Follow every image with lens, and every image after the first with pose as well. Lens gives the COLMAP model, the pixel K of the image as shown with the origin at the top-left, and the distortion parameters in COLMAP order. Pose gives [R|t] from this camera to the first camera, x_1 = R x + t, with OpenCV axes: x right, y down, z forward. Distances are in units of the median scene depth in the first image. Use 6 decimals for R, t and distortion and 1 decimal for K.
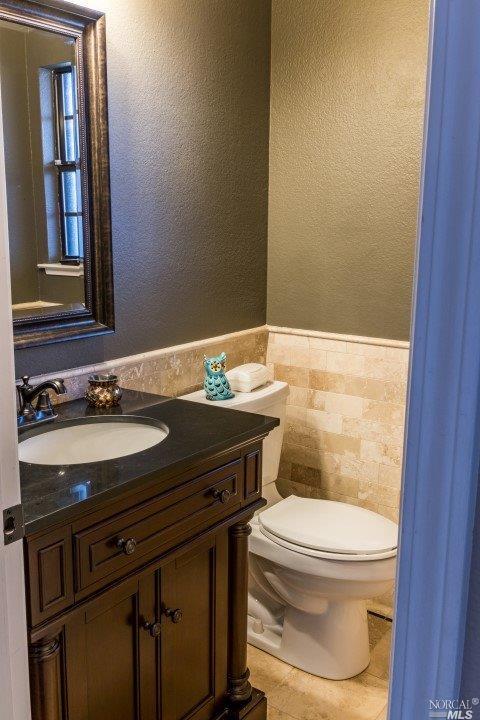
lens RADIAL K [[707.3, 0, 240.4], [0, 707.3, 360.2], [0, 0, 1]] dist [0.061726, 0.000000]
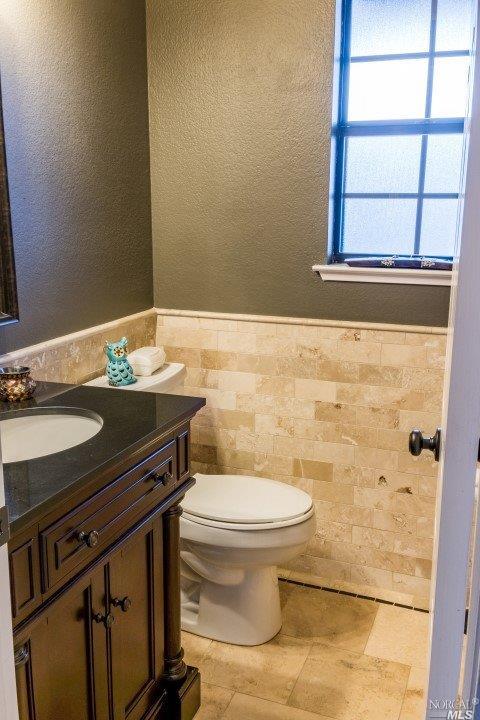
lens RADIAL K [[700.2, 0, 239.0], [0, 700.2, 359.1], [0, 0, 1]] dist [0.108085, 0.000000]
pose [[0.970931, -0.061564, 0.231307, -0.102780], [0.055978, 0.997962, 0.030640, -0.001448], [-0.232722, -0.016801, 0.972398, 0.007467]]
